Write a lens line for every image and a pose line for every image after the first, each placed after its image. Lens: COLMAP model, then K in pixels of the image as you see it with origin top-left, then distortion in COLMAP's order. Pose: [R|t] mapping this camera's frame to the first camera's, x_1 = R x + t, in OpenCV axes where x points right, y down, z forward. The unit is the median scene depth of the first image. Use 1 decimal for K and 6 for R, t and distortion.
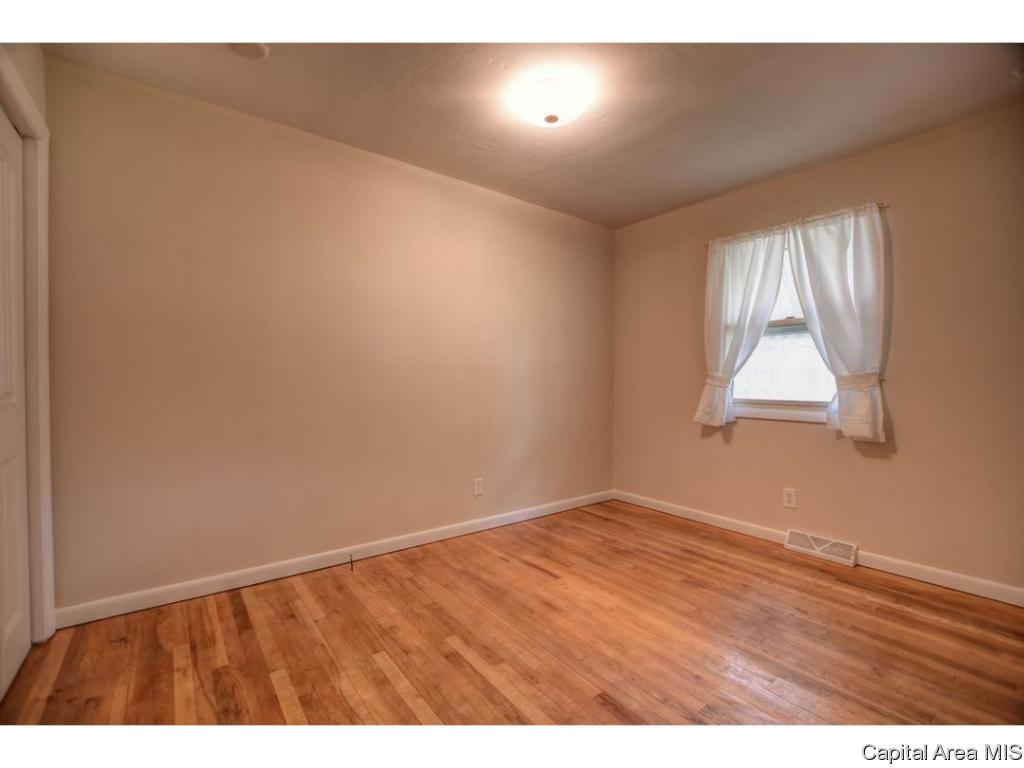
lens RADIAL K [[448.0, 0, 512.9], [0, 448.0, 388.5], [0, 0, 1]] dist [-0.035999, 0.005443]
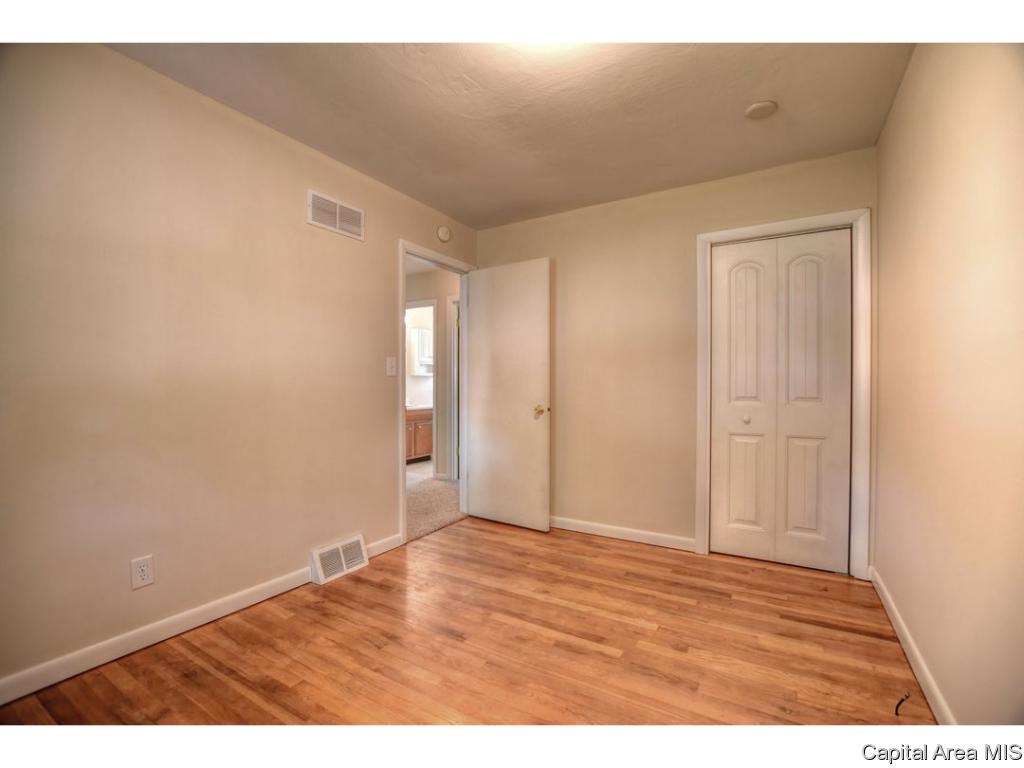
lens RADIAL K [[448.0, 0, 512.9], [0, 448.0, 388.5], [0, 0, 1]] dist [-0.035999, 0.005443]
pose [[-0.932122, -0.006524, -0.362085, 0.300650], [-0.015483, 0.999641, 0.021845, -0.024600], [0.361812, 0.025968, -0.931889, 1.254410]]
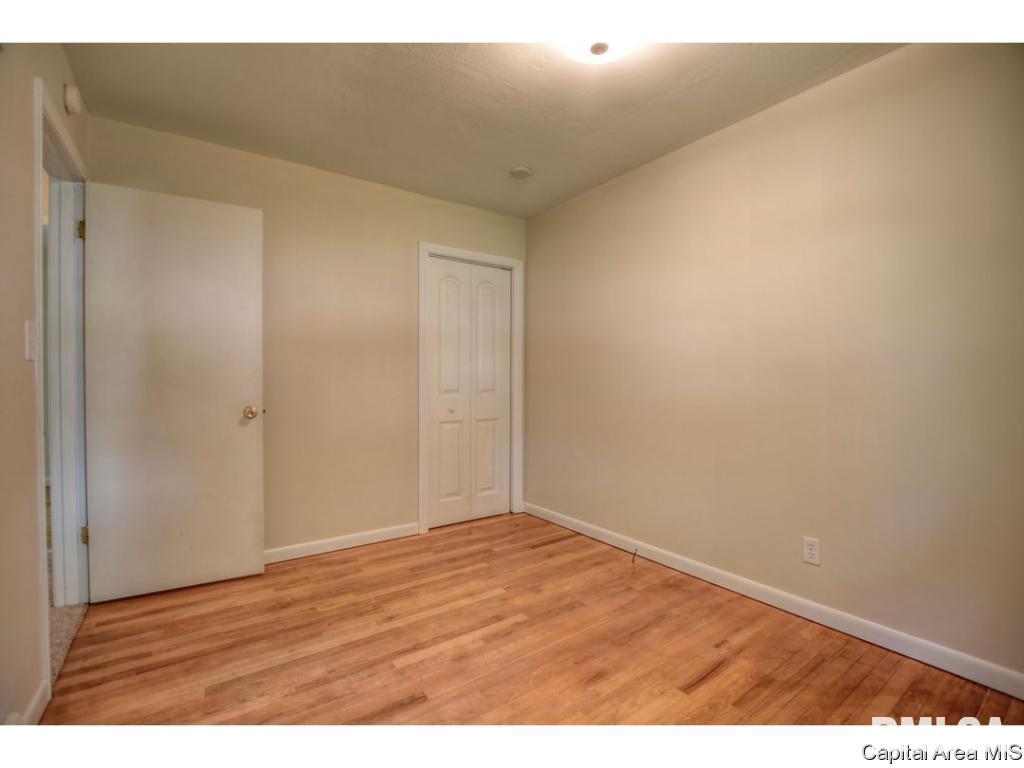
lens RADIAL K [[455.9, 0, 515.2], [0, 455.9, 388.2], [0, 0, 1]] dist [-0.027358, -0.000024]
pose [[-0.030371, 0.007715, -0.999509, 0.688592], [-0.025868, 0.999629, 0.008502, -0.011500], [0.999204, 0.026113, -0.030160, 0.693370]]
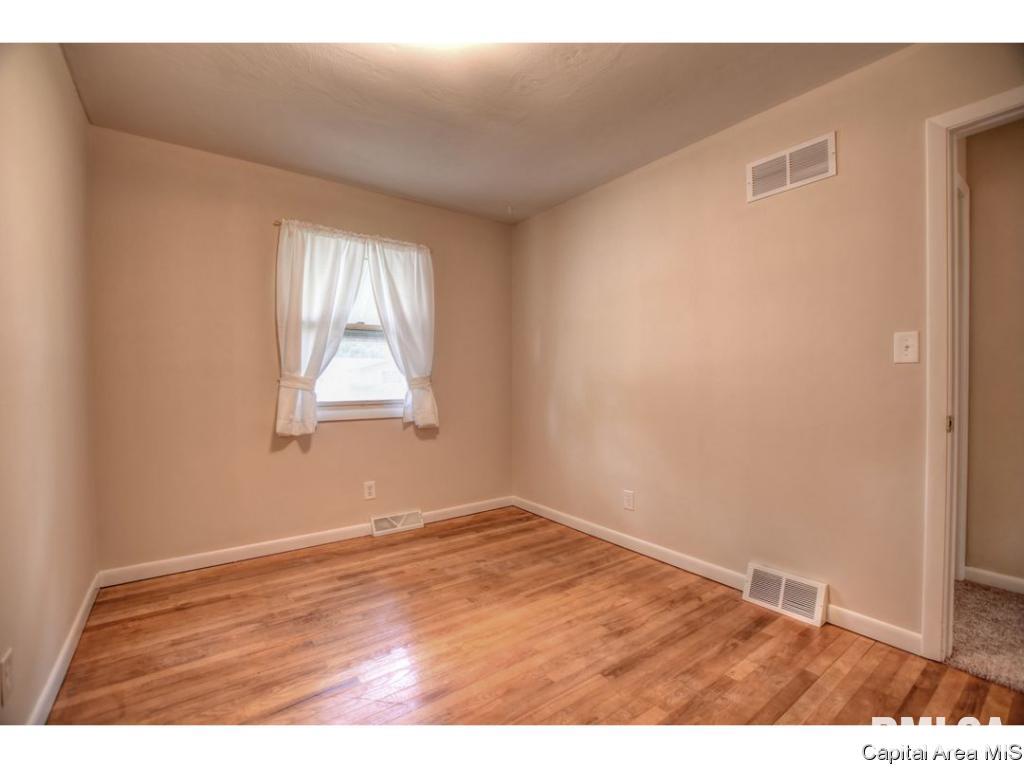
lens RADIAL K [[448.0, 0, 512.9], [0, 448.0, 388.5], [0, 0, 1]] dist [-0.035999, 0.005443]
pose [[0.022250, -0.020336, 0.999546, -0.490883], [0.025364, 0.999483, 0.019770, -0.015224], [-0.999431, 0.024913, 0.022754, 0.673458]]
